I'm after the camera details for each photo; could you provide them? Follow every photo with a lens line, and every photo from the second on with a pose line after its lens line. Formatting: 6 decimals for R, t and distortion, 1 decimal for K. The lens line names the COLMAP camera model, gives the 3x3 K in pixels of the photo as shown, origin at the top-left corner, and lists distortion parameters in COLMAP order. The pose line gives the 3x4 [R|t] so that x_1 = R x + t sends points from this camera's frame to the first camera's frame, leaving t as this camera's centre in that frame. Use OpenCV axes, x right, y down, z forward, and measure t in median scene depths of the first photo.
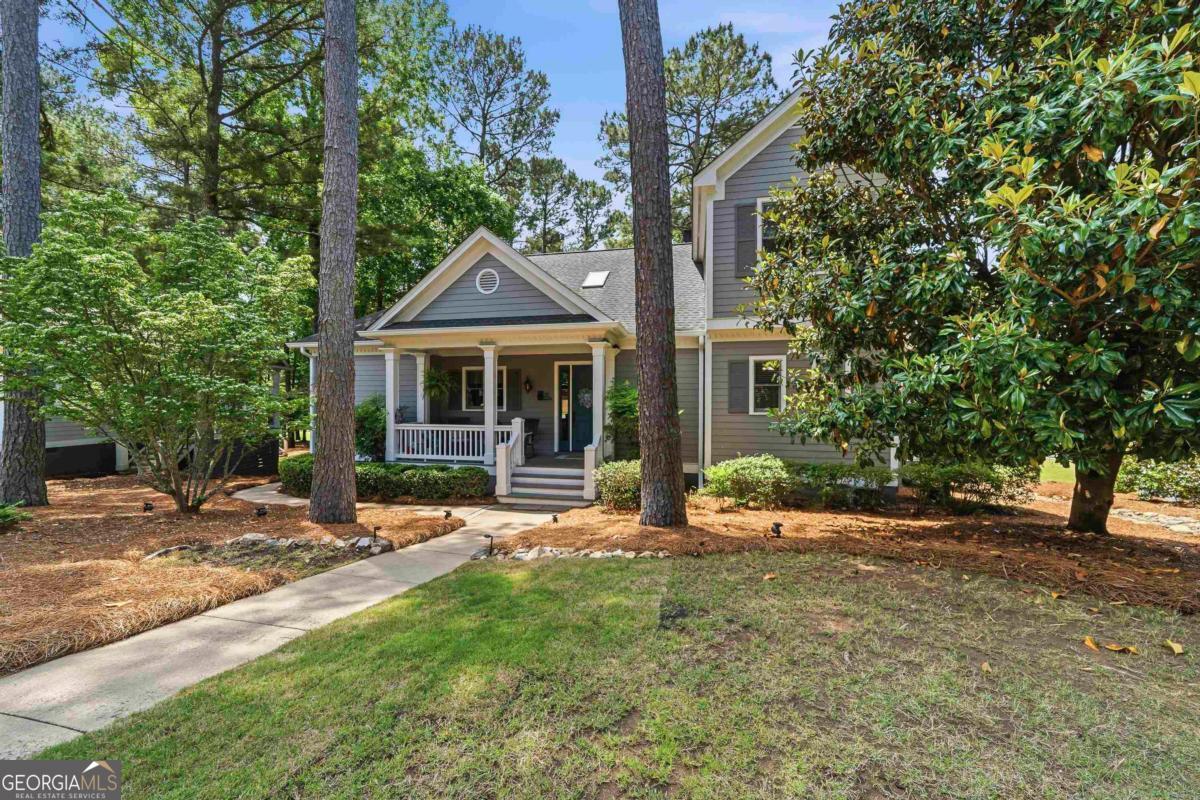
lens RADIAL K [[429.5, 0, 602.4], [0, 429.5, 406.5], [0, 0, 1]] dist [-0.001529, -0.000043]
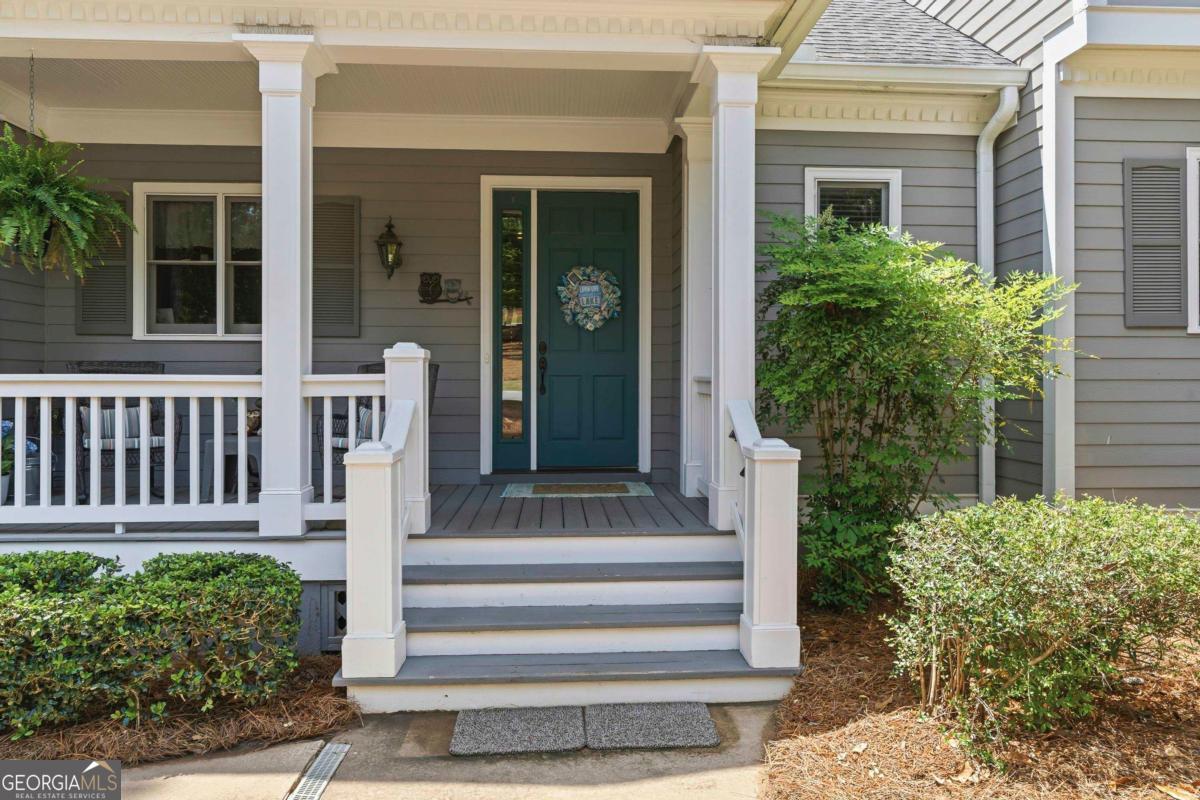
lens RADIAL K [[749.8, 0, 592.8], [0, 749.8, 393.3], [0, 0, 1]] dist [-0.003274, -0.001312]
pose [[0.961988, -0.005745, 0.273032, -0.211877], [0.002927, 0.999938, 0.010726, 0.051249], [-0.273076, -0.009519, 0.961945, 0.551753]]
